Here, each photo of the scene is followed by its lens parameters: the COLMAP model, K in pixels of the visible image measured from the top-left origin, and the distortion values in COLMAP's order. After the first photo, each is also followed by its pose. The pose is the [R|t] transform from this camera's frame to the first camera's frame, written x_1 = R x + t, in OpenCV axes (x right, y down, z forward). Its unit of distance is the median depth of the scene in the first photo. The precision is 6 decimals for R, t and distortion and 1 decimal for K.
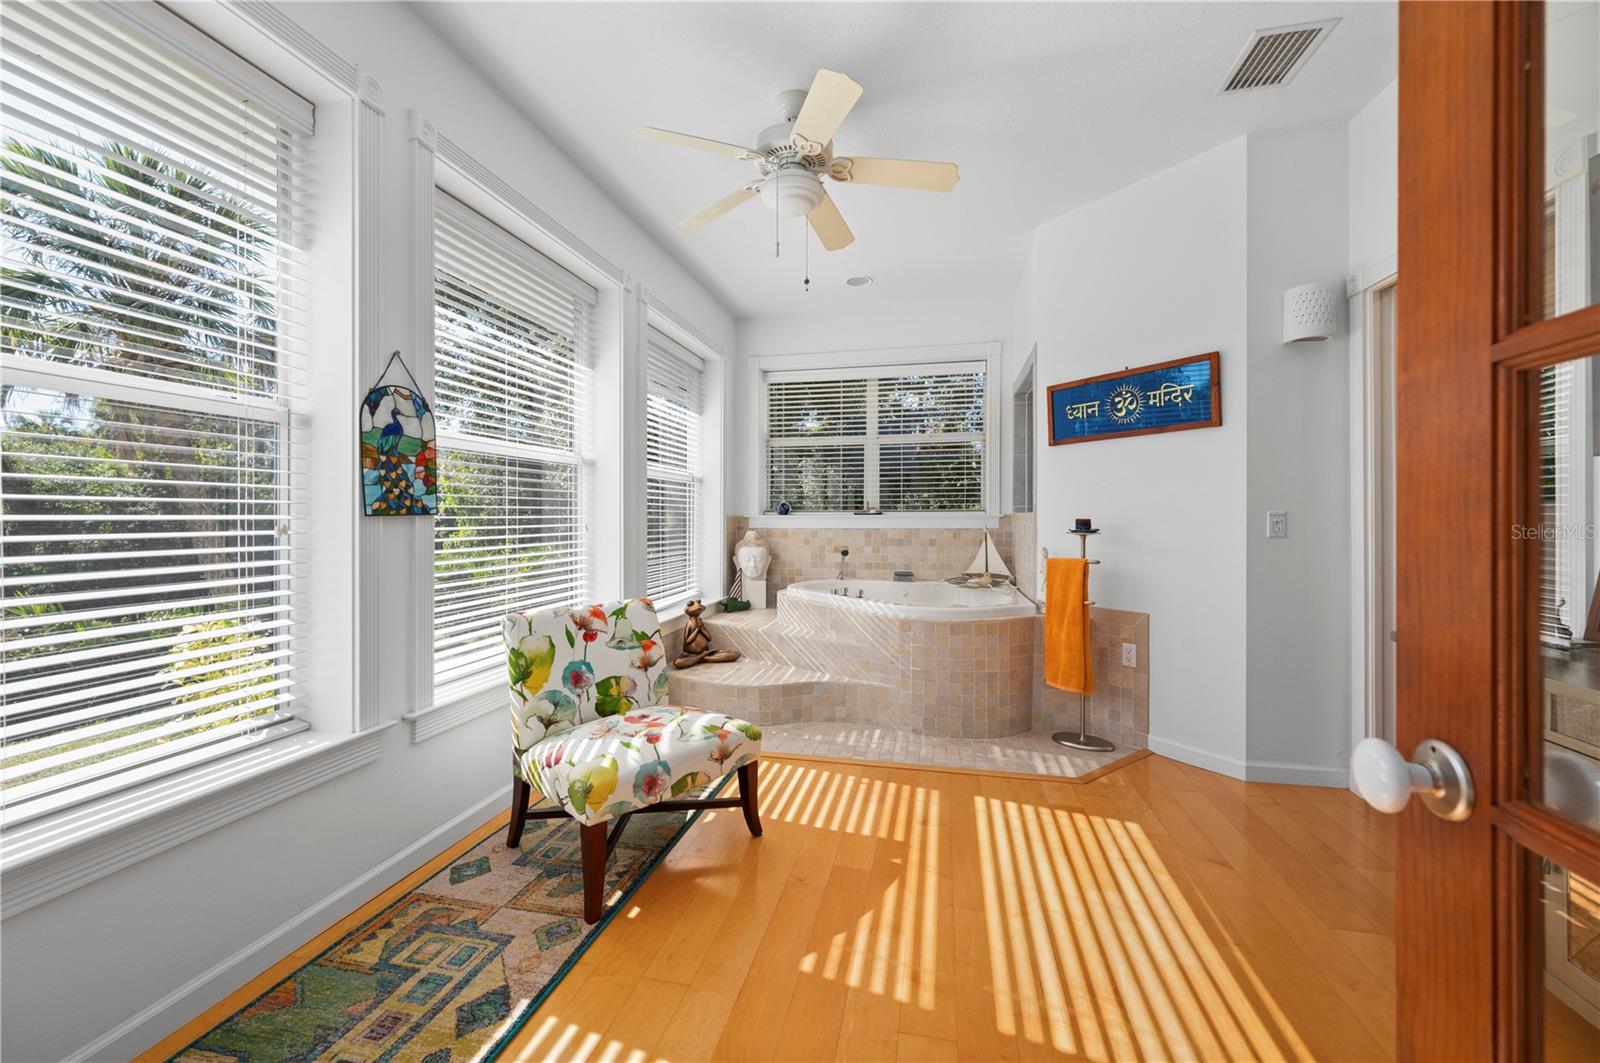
lens RADIAL K [[637.1, 0, 793.7], [0, 637.1, 518.0], [0, 0, 1]] dist [0.000980, 0.000502]
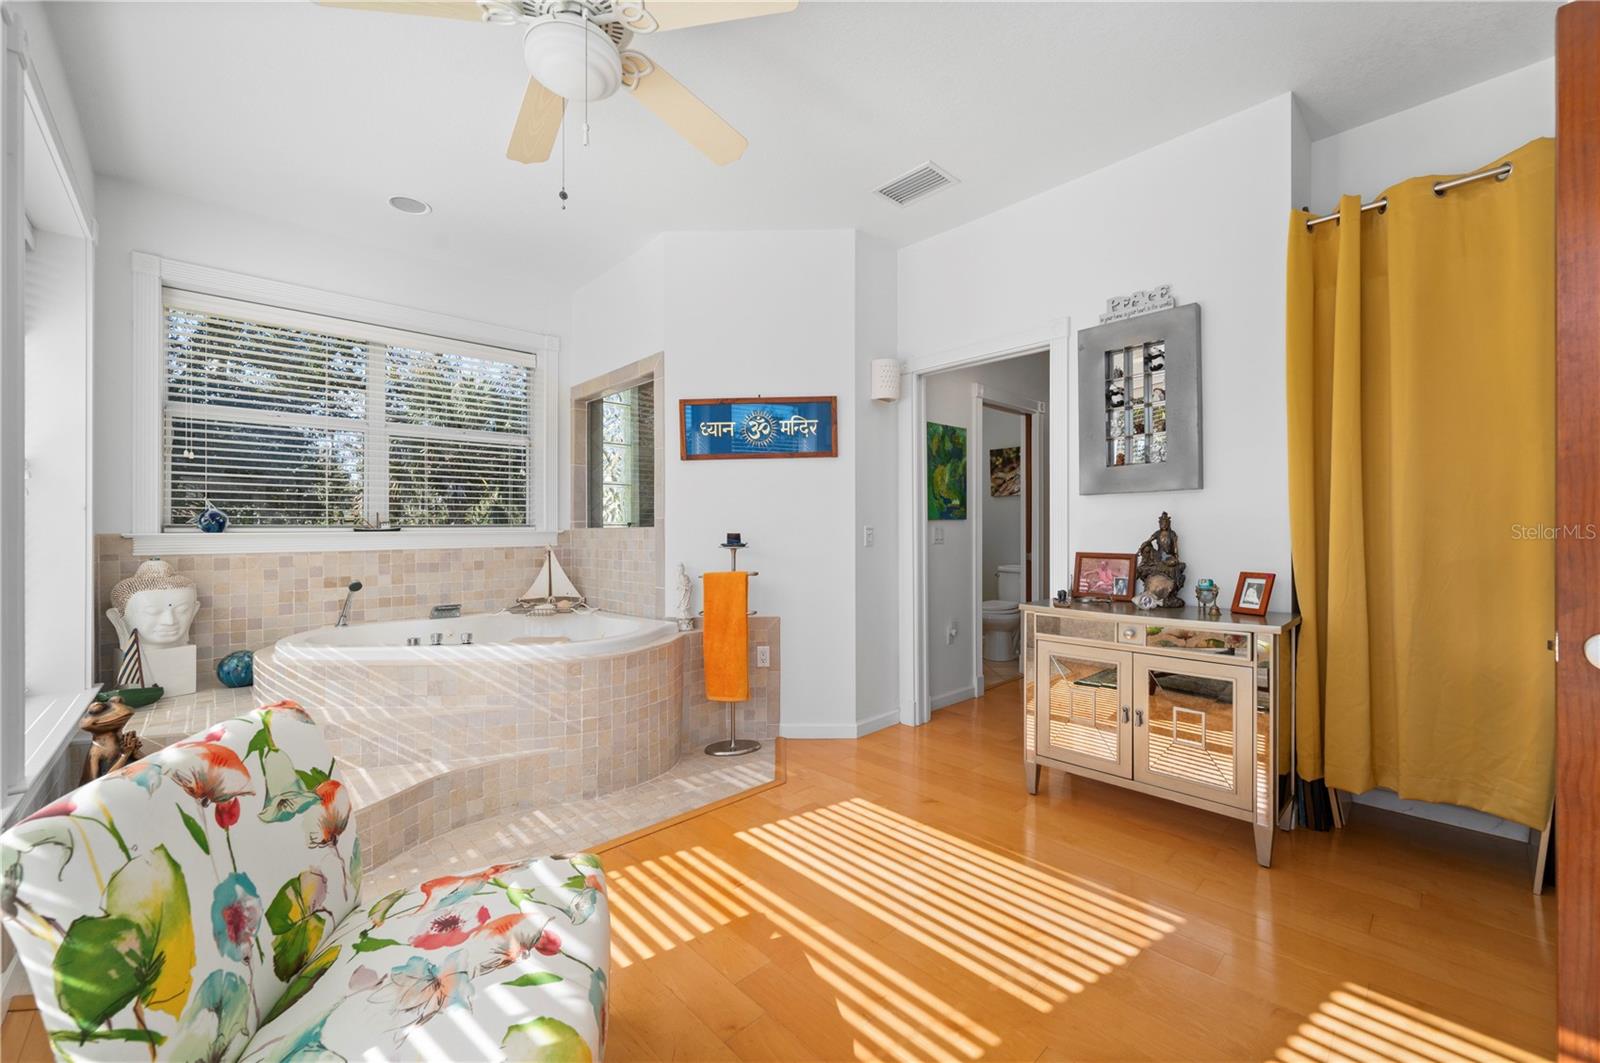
lens RADIAL K [[637.1, 0, 792.6], [0, 637.1, 531.4], [0, 0, 1]] dist [0.000980, 0.000502]
pose [[0.554766, -0.004433, 0.831994, -0.302187], [0.009703, 0.999952, -0.001142, 0.000338], [-0.831950, 0.008706, 0.554783, 0.288817]]
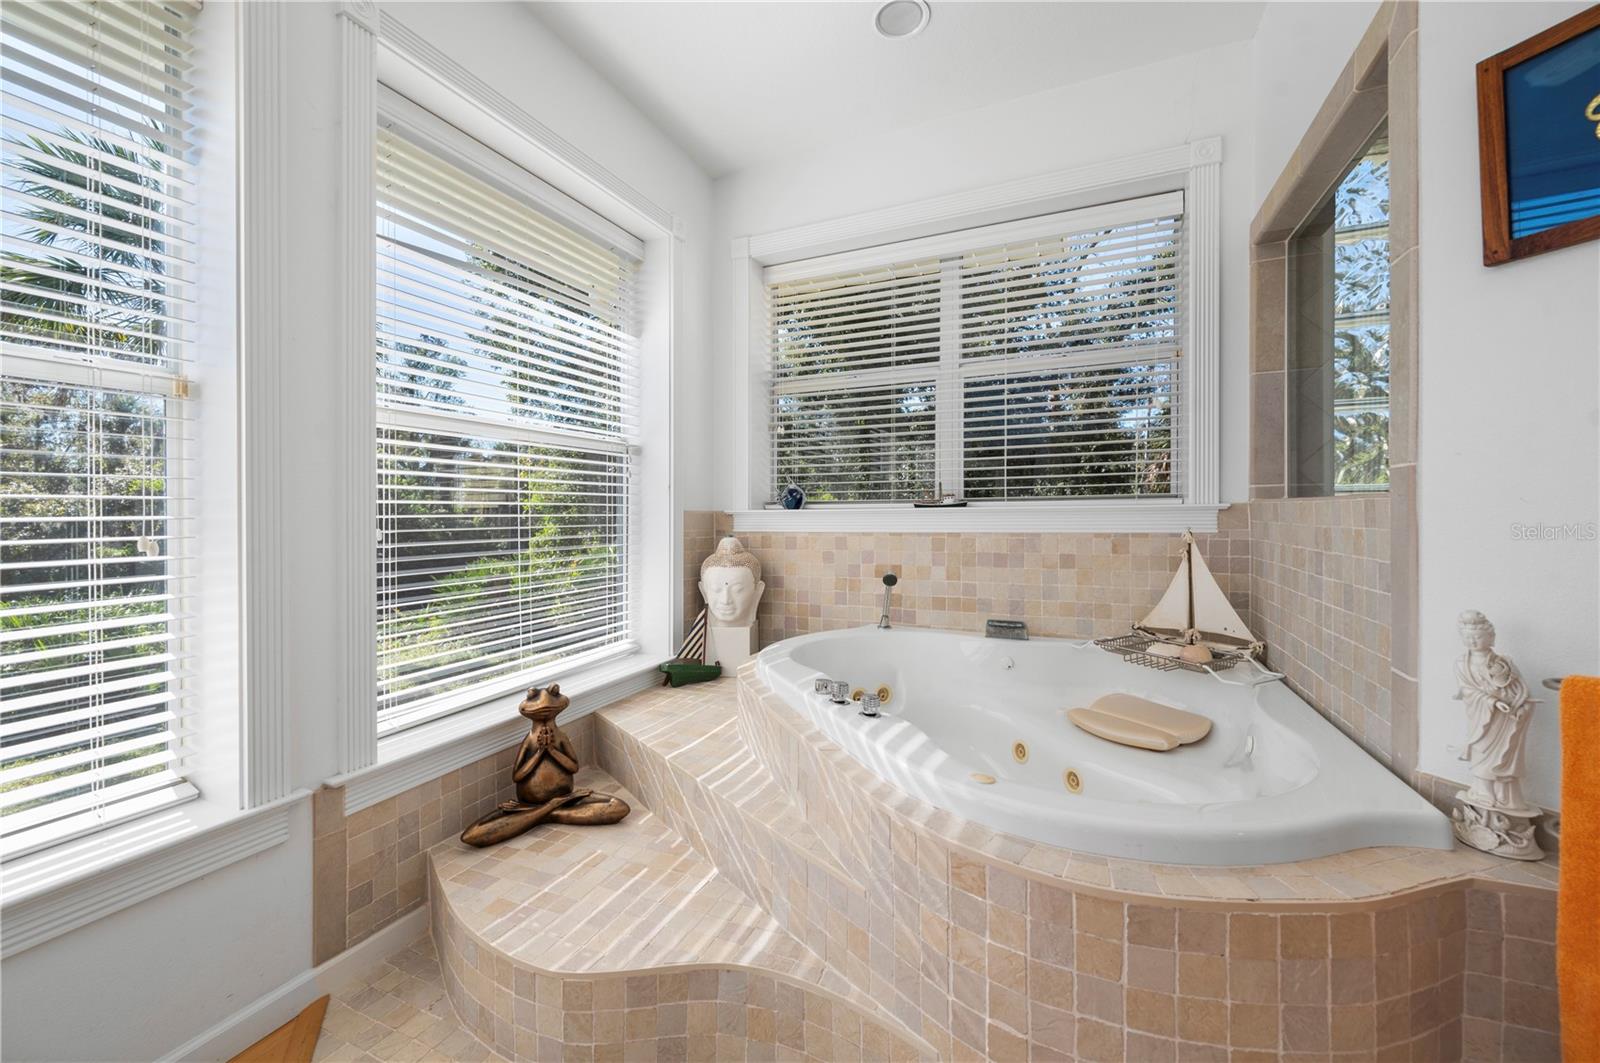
lens RADIAL K [[637.1, 0, 805.9], [0, 637.1, 511.2], [0, 0, 1]] dist [0.000980, 0.000502]
pose [[0.983583, -0.008442, -0.180260, 0.139365], [0.007778, 0.999960, -0.004394, -0.000132], [0.180290, 0.002920, 0.983609, 0.614649]]
